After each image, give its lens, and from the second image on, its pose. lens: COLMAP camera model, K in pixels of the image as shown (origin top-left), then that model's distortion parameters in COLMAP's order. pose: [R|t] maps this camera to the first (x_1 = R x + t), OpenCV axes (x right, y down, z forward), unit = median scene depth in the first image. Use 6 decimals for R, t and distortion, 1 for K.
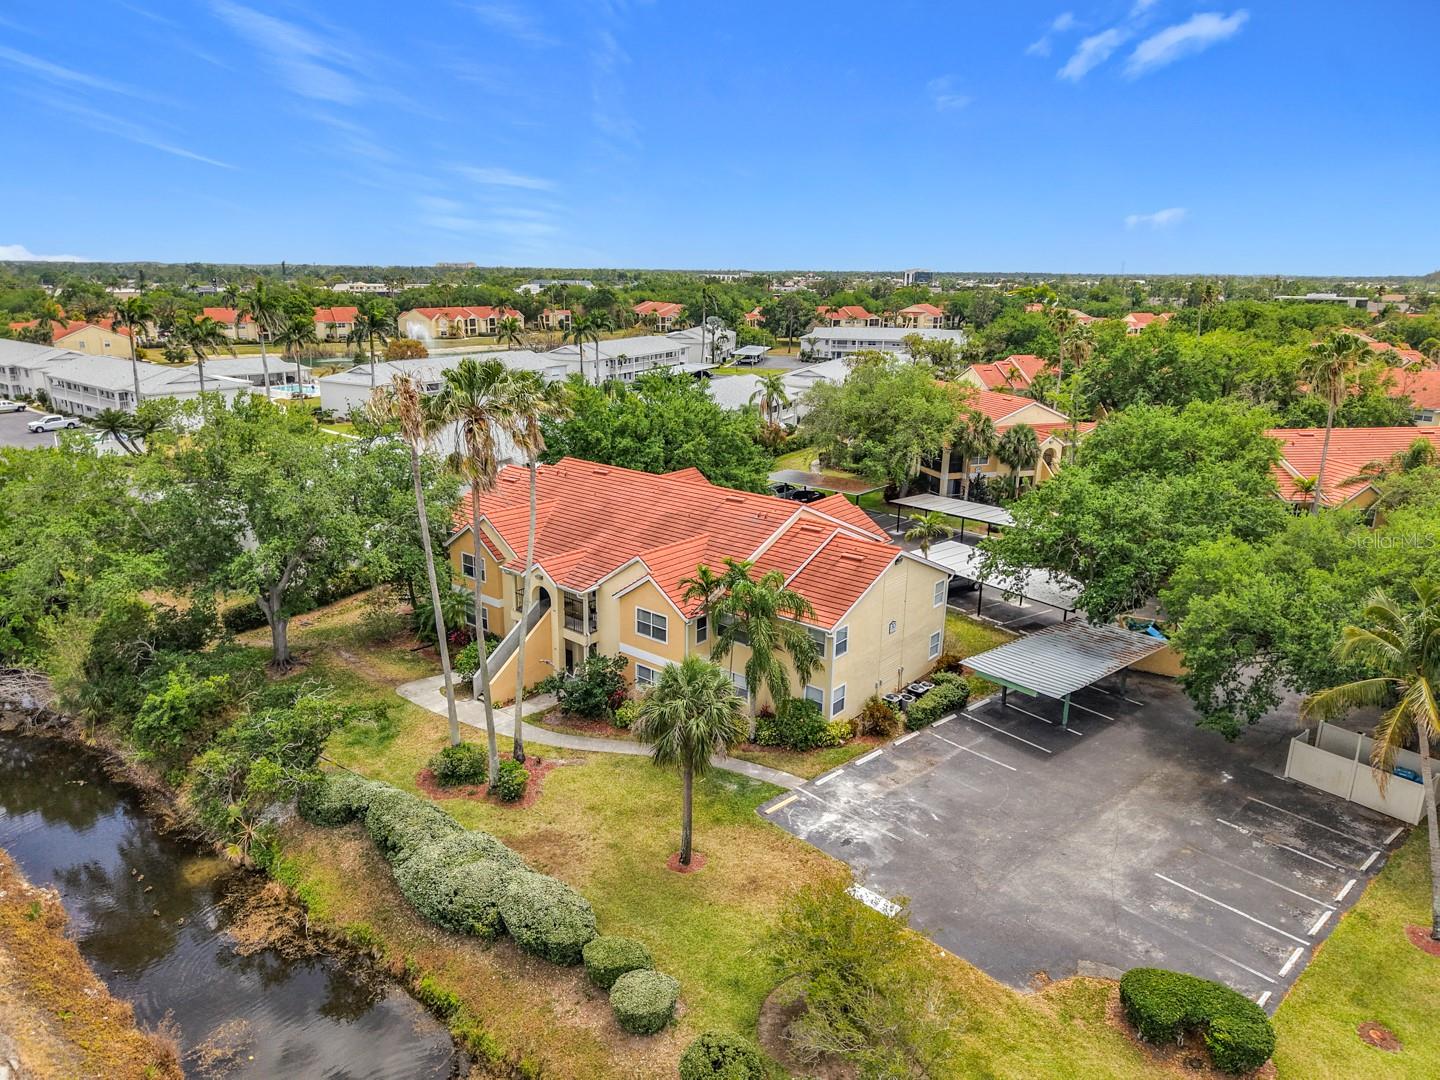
lens RADIAL K [[972.2, 0, 703.7], [0, 972.2, 509.1], [0, 0, 1]] dist [0.051713, -0.057929]
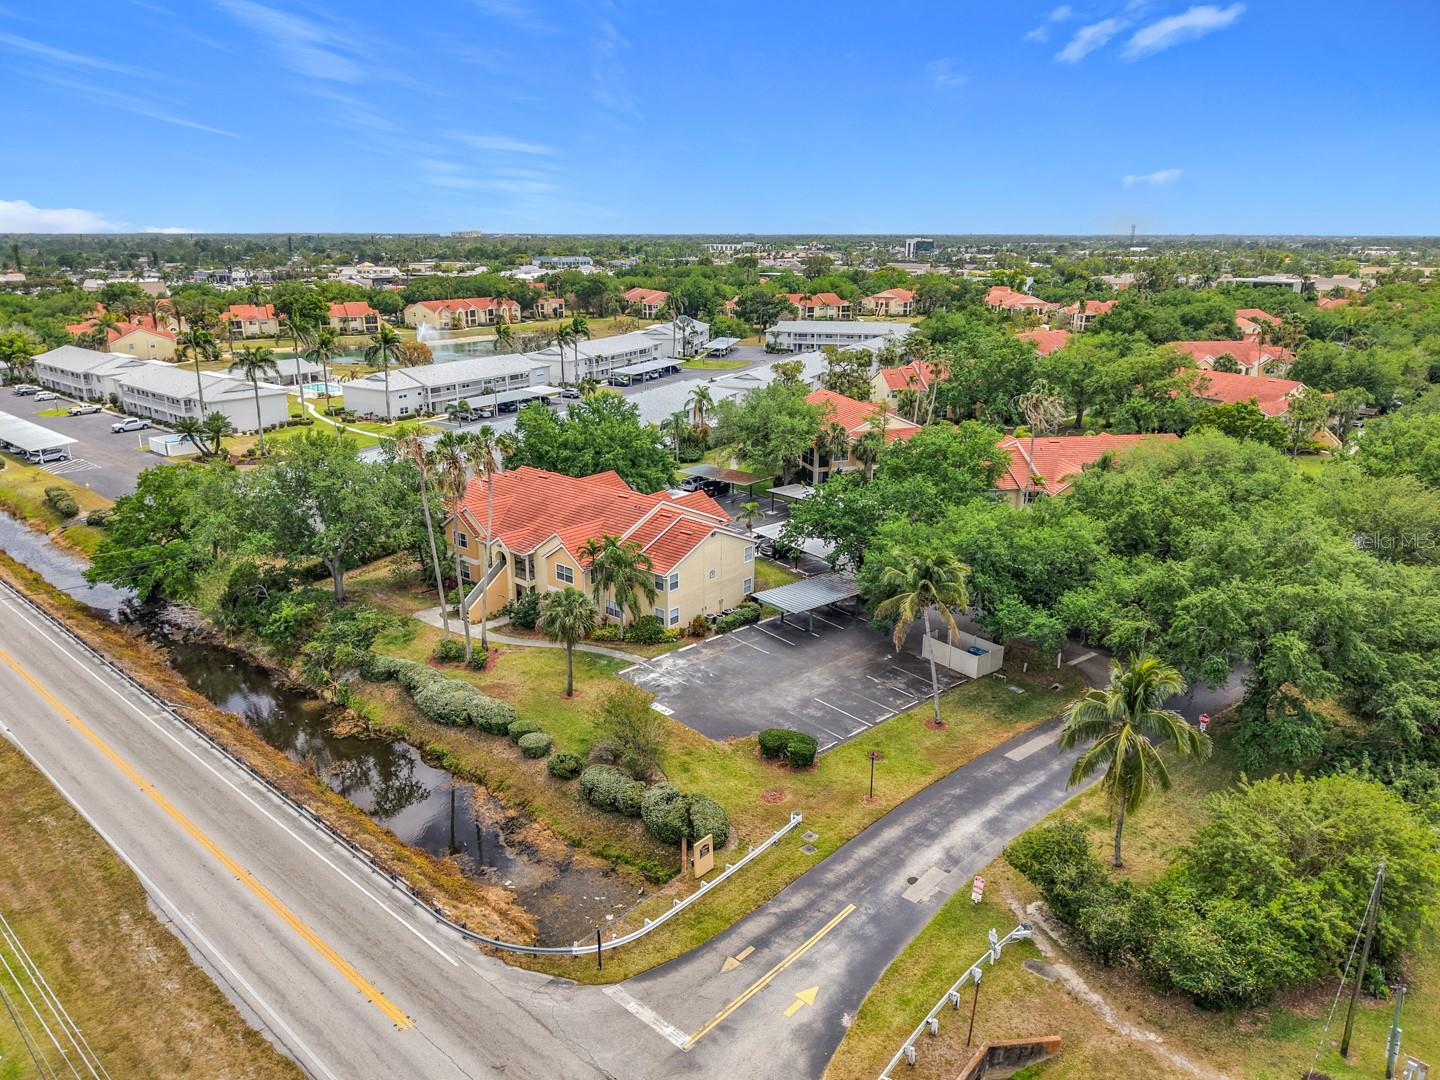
lens RADIAL K [[990.2, 0, 719.5], [0, 990.2, 515.1], [0, 0, 1]] dist [0.035777, -0.048693]
pose [[0.999981, -0.005861, 0.002041, 0.192919], [0.005777, 0.999227, 0.038874, -0.042661], [-0.002268, -0.038862, 0.999242, -0.644952]]
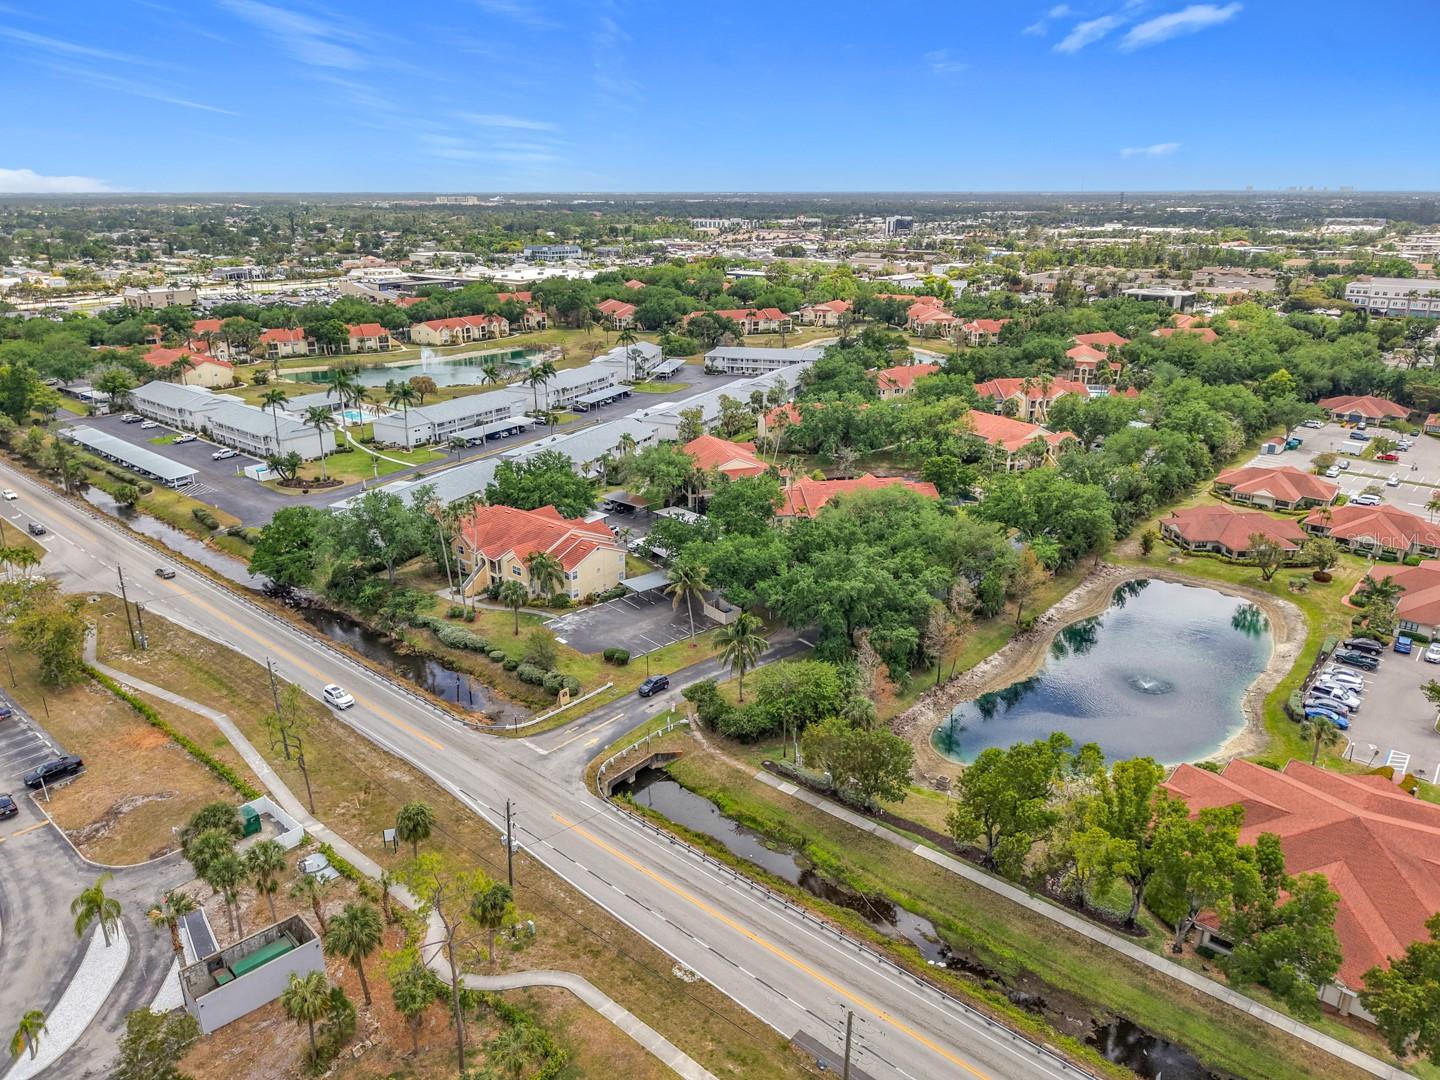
lens RADIAL K [[996.7, 0, 753.3], [0, 996.7, 541.7], [0, 0, 1]] dist [0.030201, -0.048707]
pose [[0.999536, -0.007322, 0.029568, 0.558767], [0.004113, 0.994233, 0.107160, -0.286307], [-0.030182, -0.106988, 0.993802, -2.007101]]
